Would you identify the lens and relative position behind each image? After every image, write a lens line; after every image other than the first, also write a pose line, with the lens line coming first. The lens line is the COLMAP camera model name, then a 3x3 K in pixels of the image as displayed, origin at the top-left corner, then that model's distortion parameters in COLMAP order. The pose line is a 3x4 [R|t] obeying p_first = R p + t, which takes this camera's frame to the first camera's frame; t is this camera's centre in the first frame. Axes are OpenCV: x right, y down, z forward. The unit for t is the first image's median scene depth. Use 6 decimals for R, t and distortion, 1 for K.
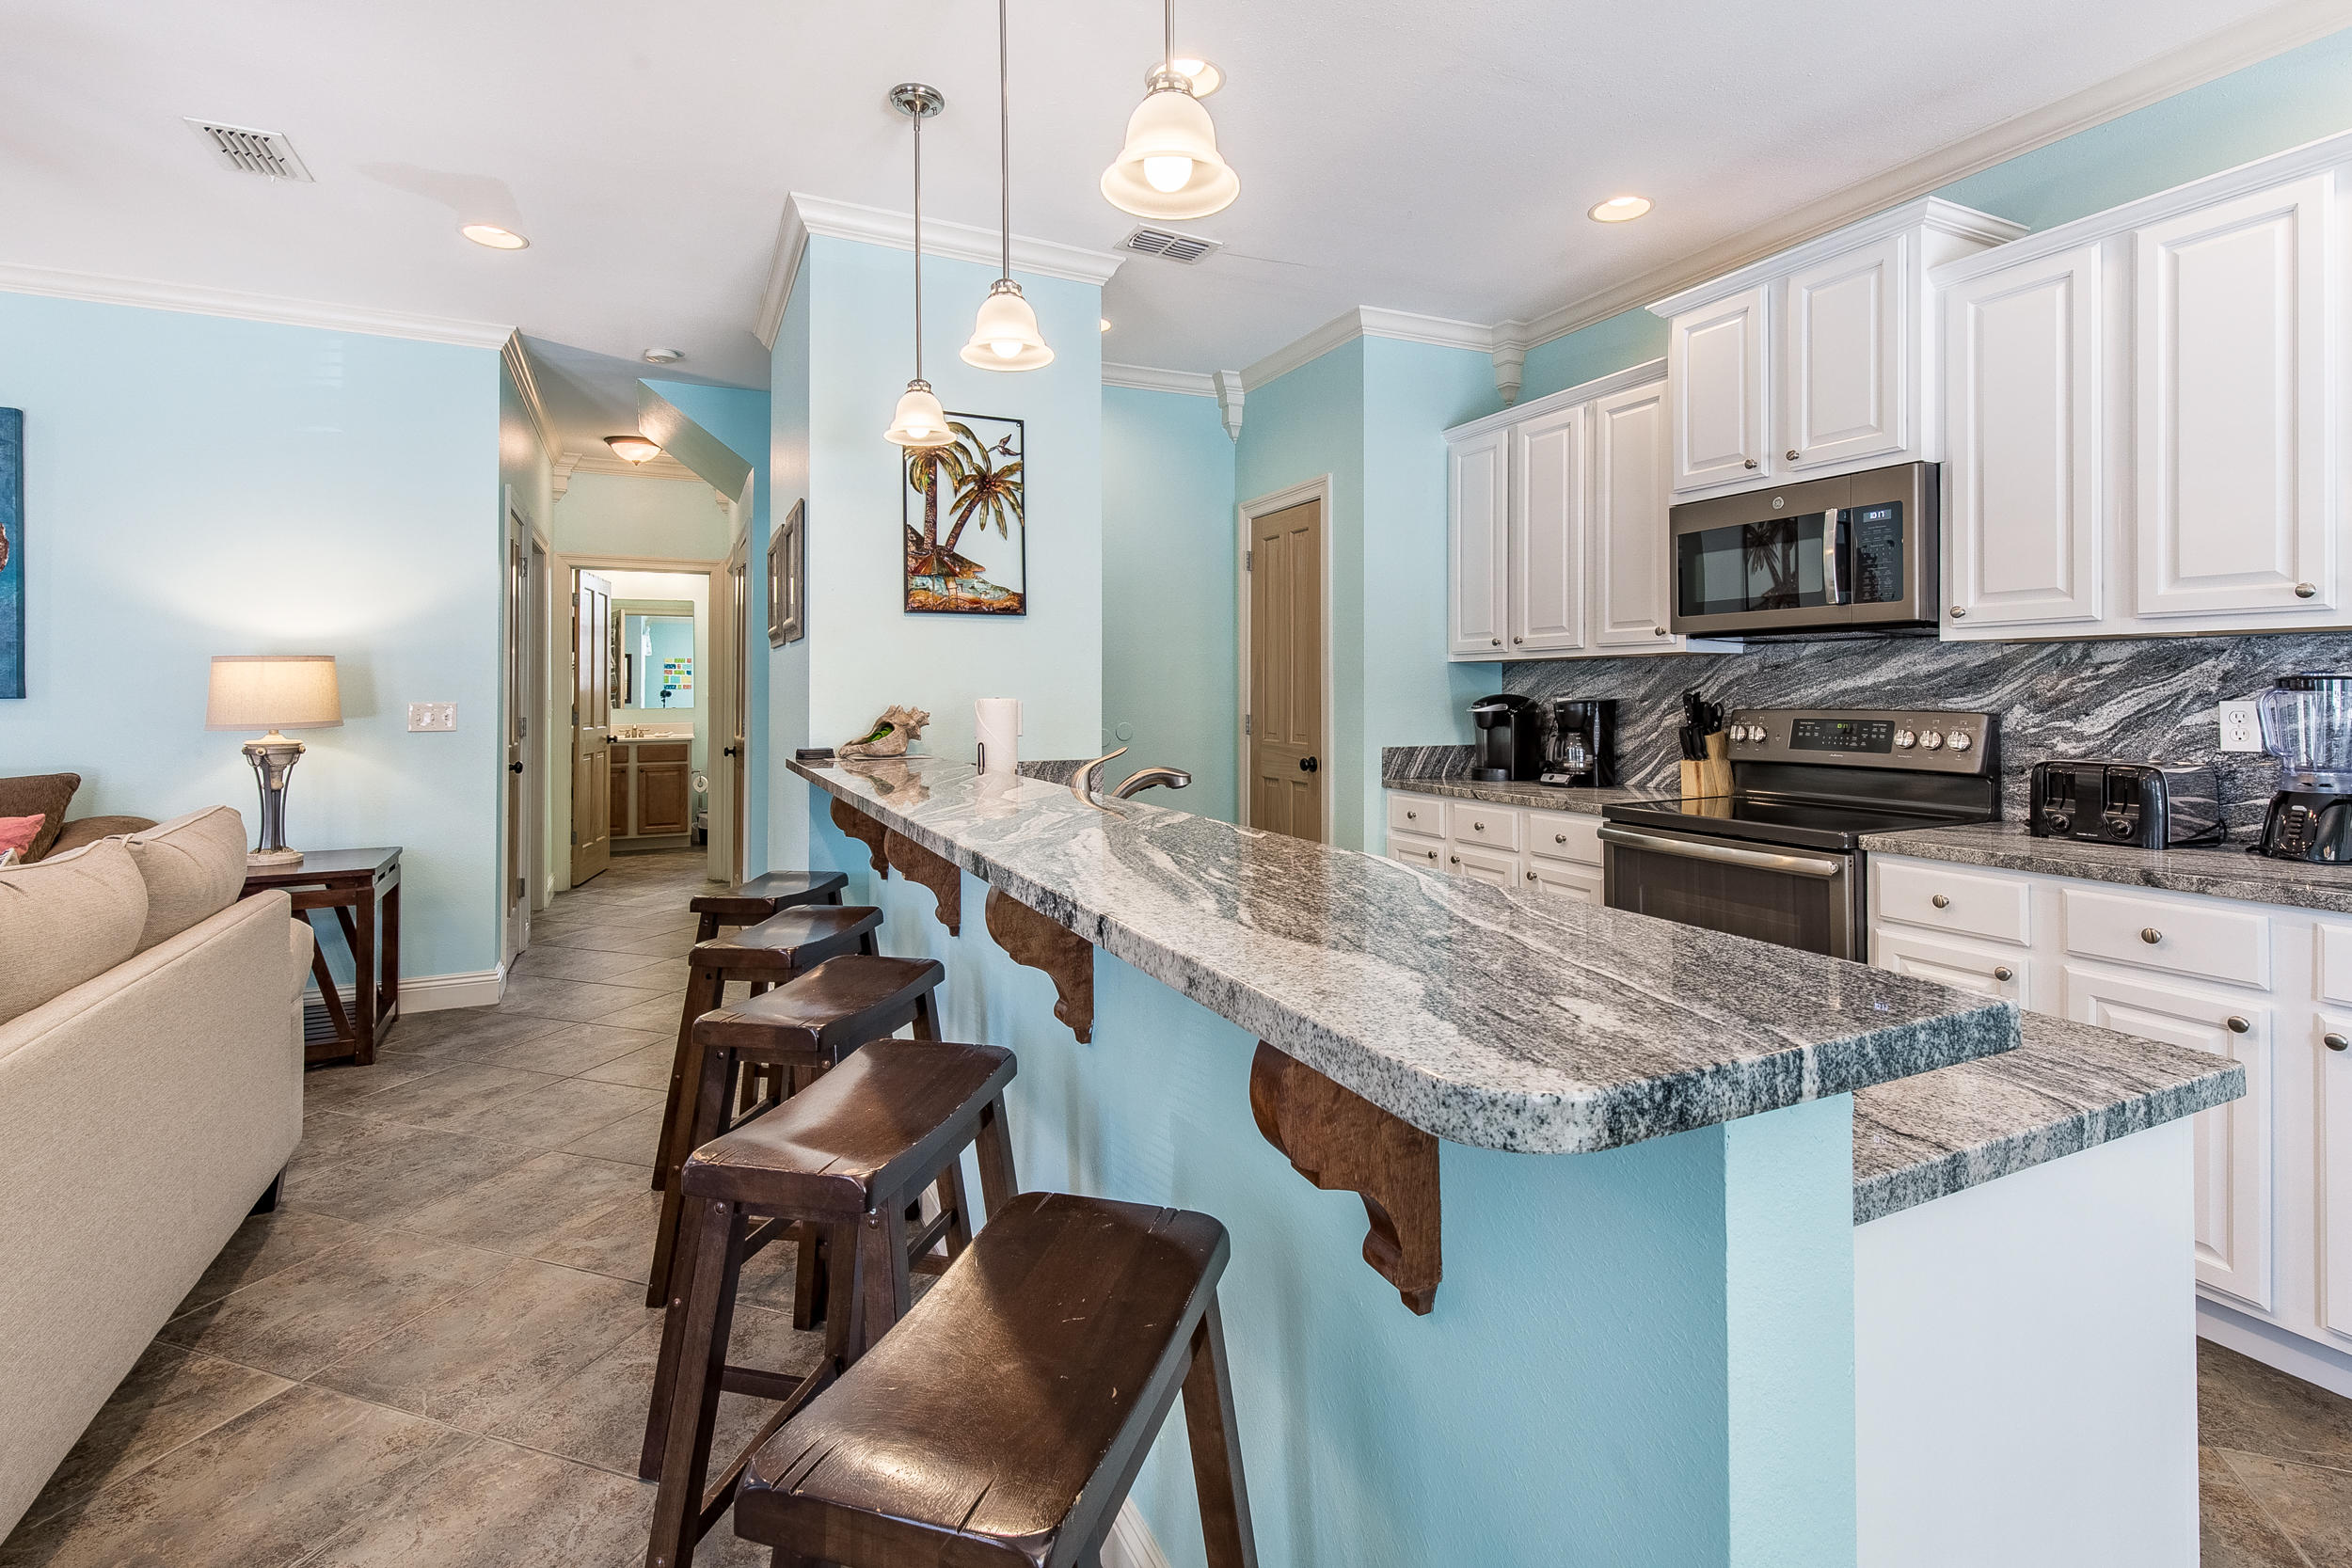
lens RADIAL K [[1101.0, 0, 1183.5], [0, 1101.0, 688.8], [0, 0, 1]] dist [0.004901, 0.000167]
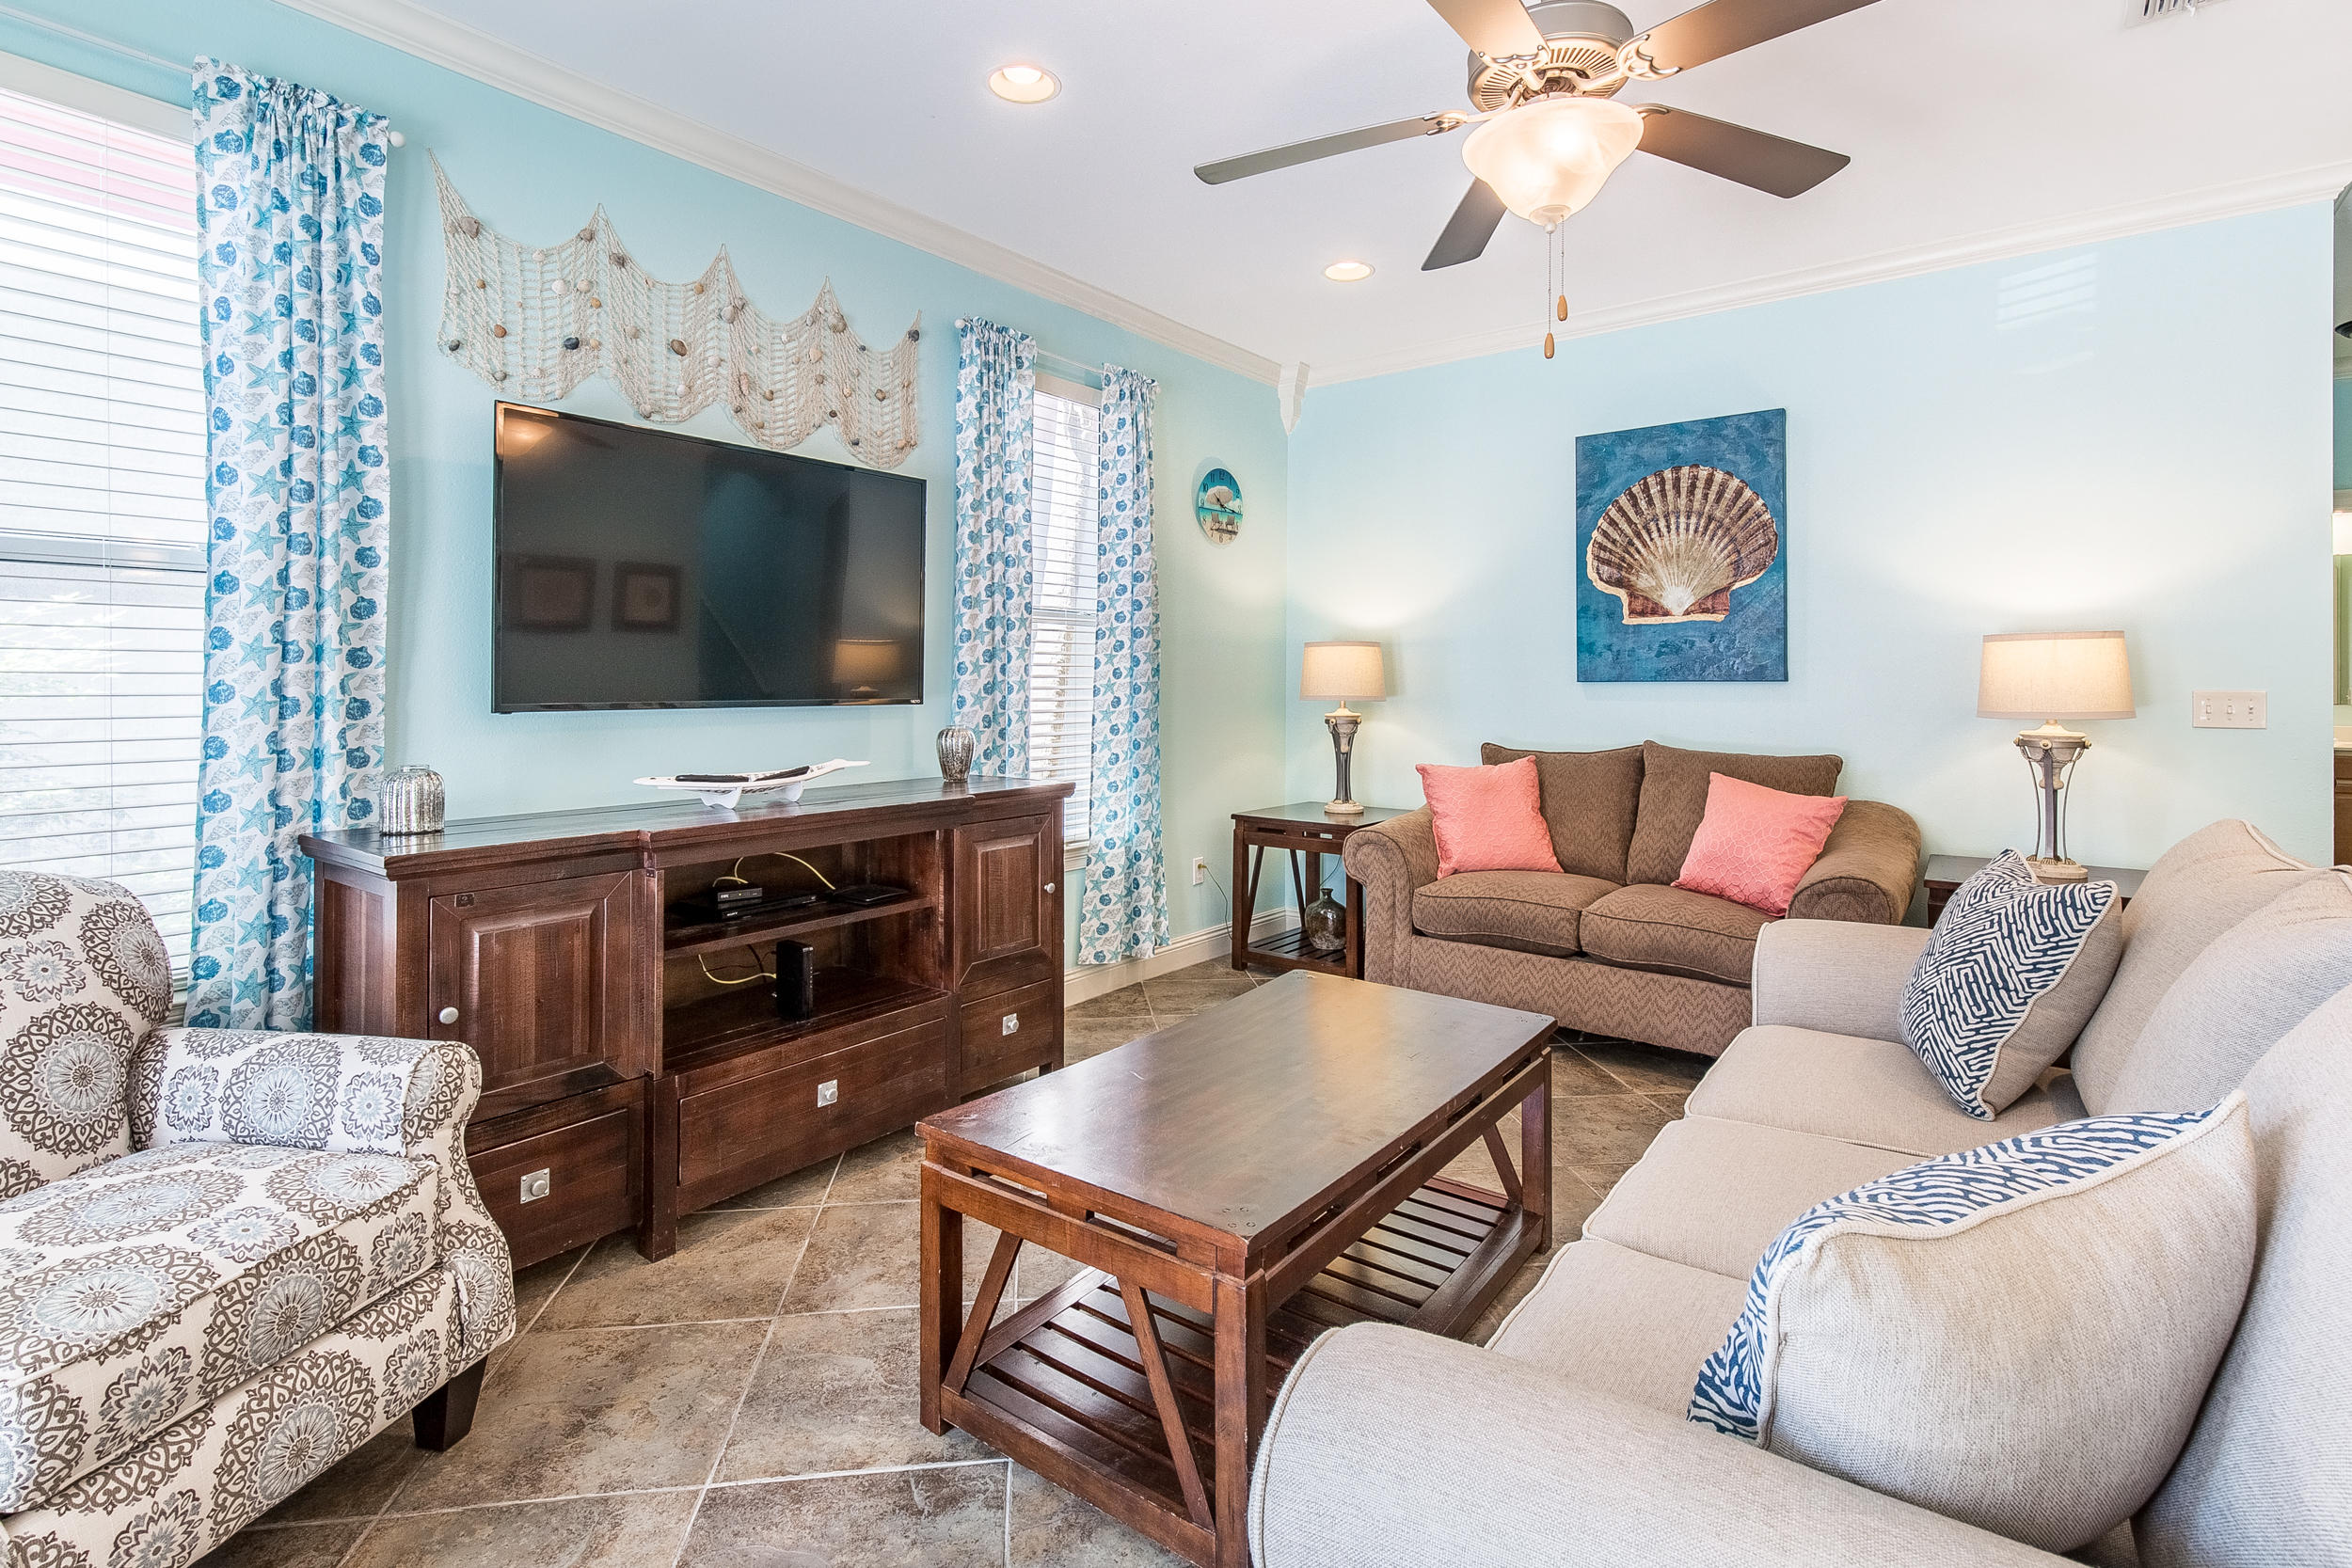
lens RADIAL K [[1111.9, 0, 1193.8], [0, 1111.9, 671.0], [0, 0, 1]] dist [0.023188, -0.000087]
pose [[0.448674, -0.002916, -0.893691, -0.391449], [-0.005178, 0.999969, -0.005863, 0.009292], [0.893680, 0.007258, 0.448645, 0.023597]]
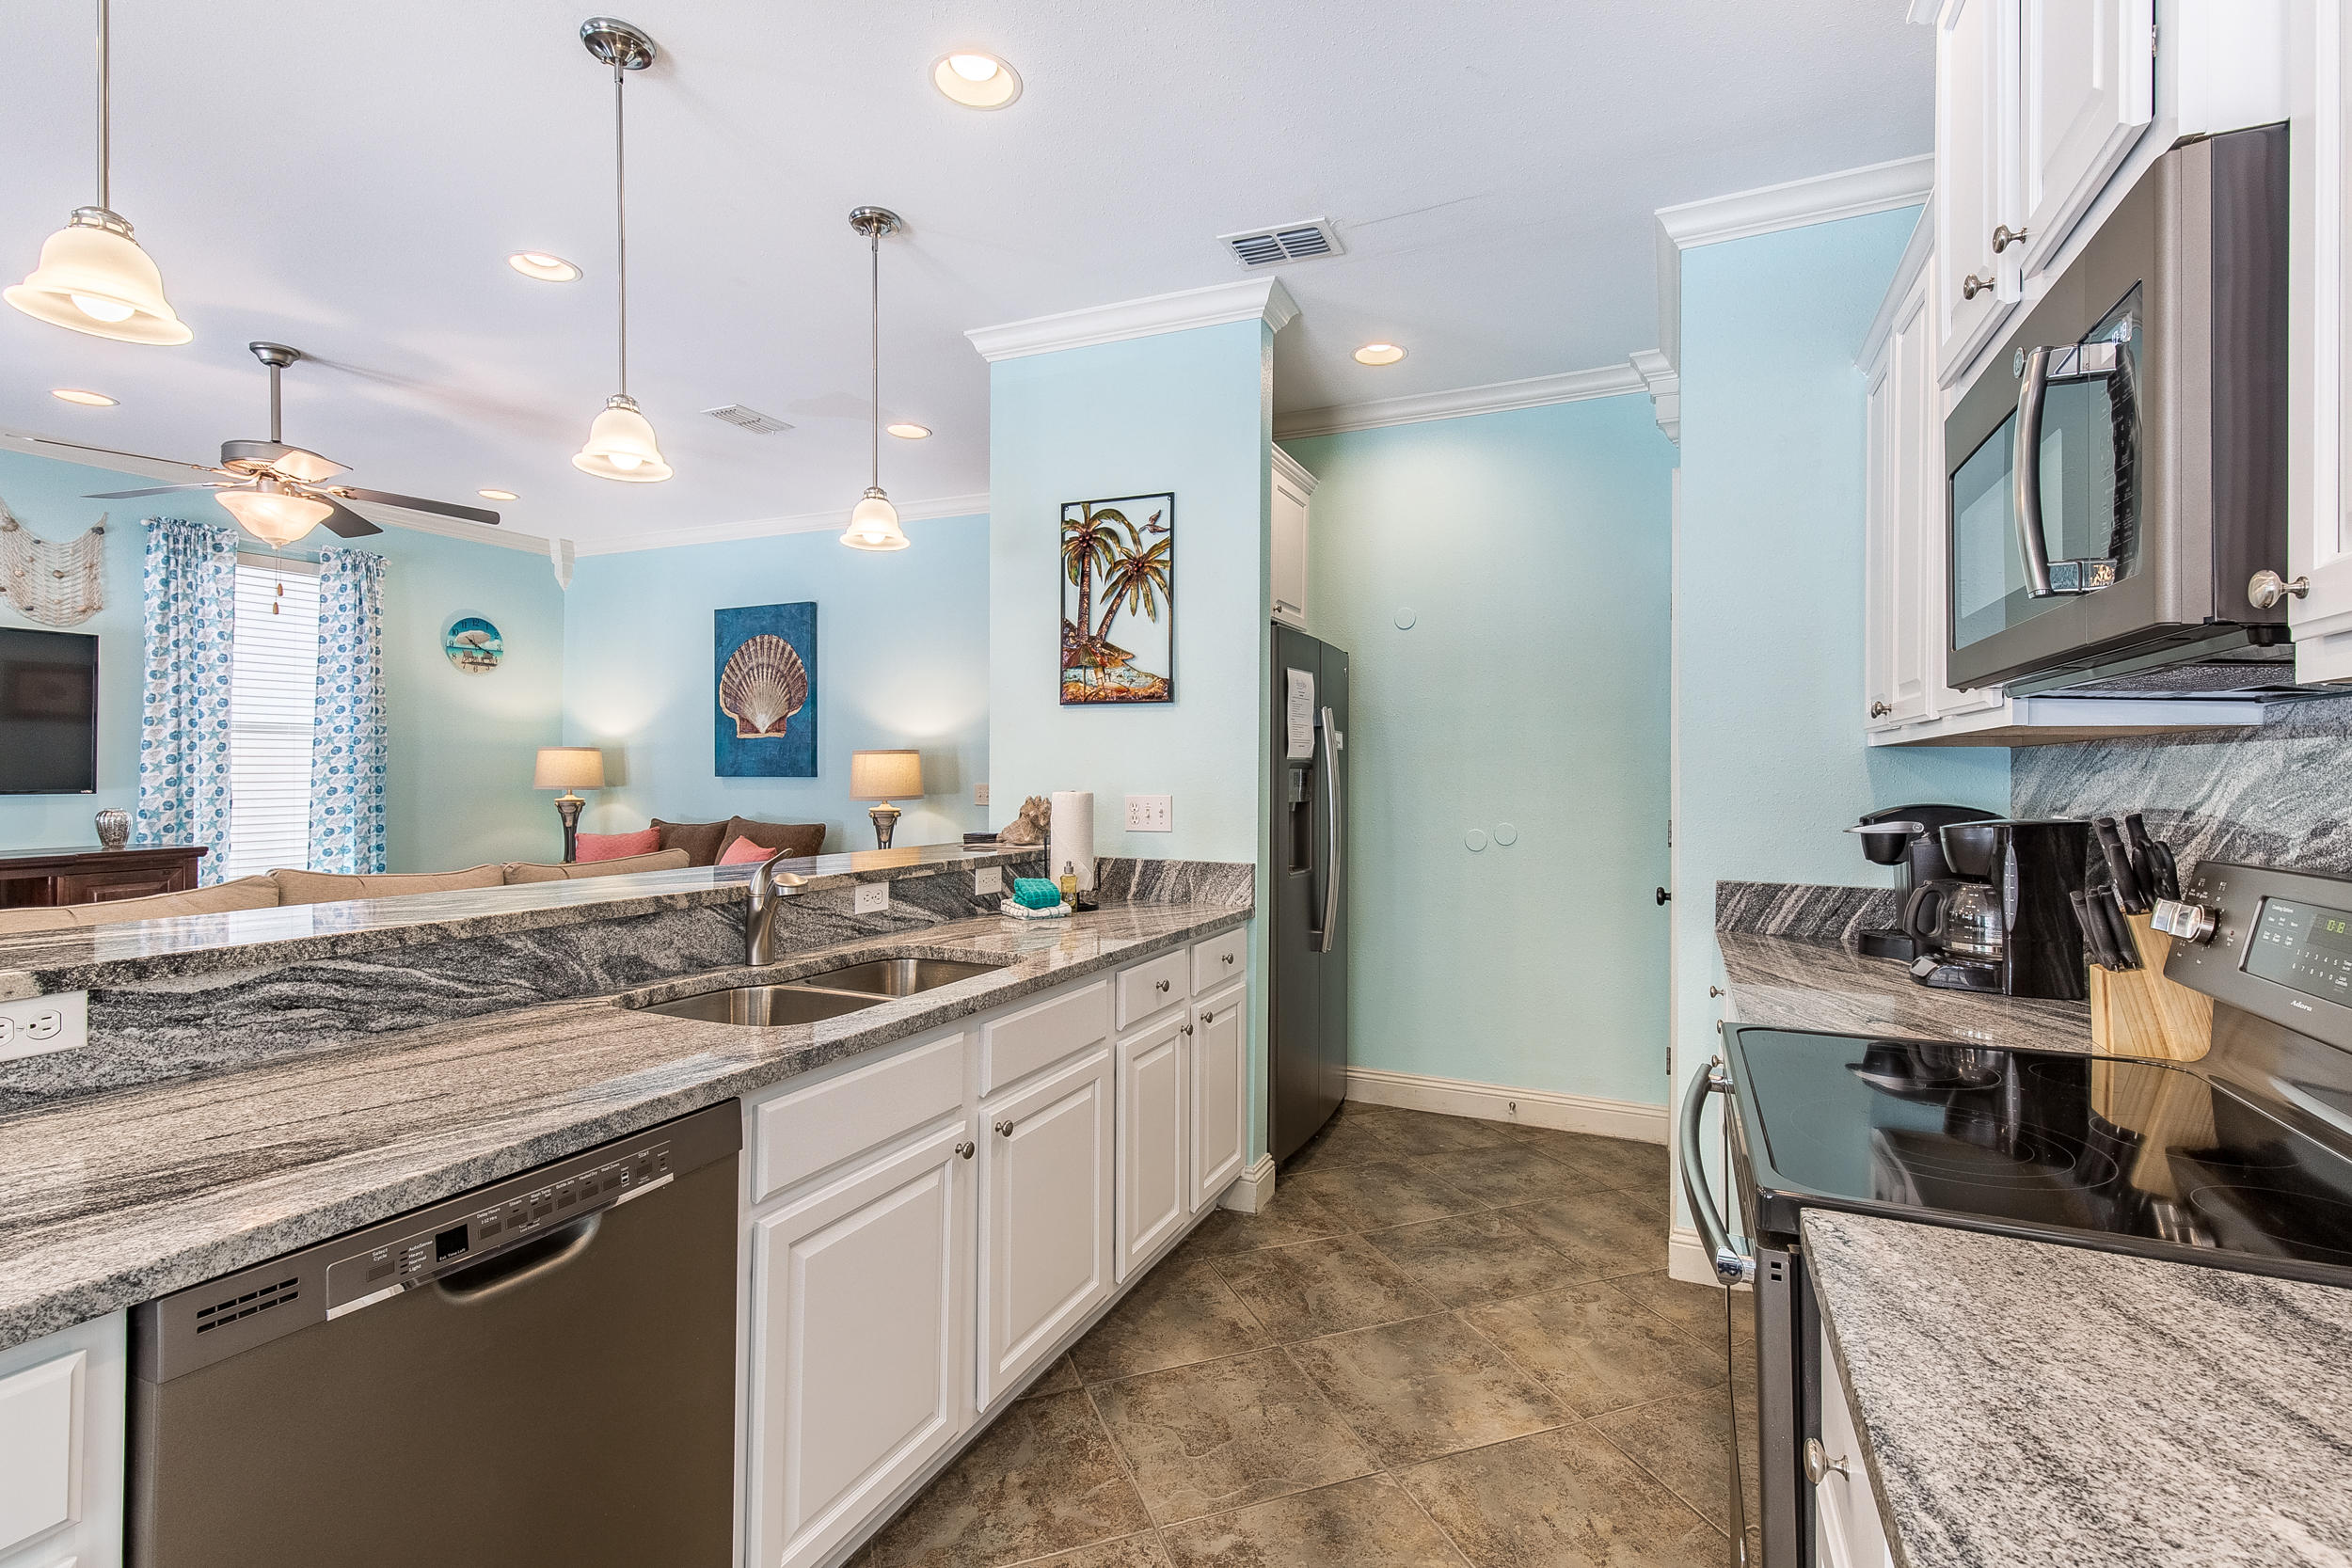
lens RADIAL K [[1065.7, 0, 1183.6], [0, 1065.7, 765.4], [0, 0, 1]] dist [0.008856, -0.000336]
pose [[0.640312, 0.005761, -0.768093, 0.589143], [-0.008602, 0.999963, 0.000329, -0.014823], [0.768067, 0.006396, 0.640338, 0.462521]]
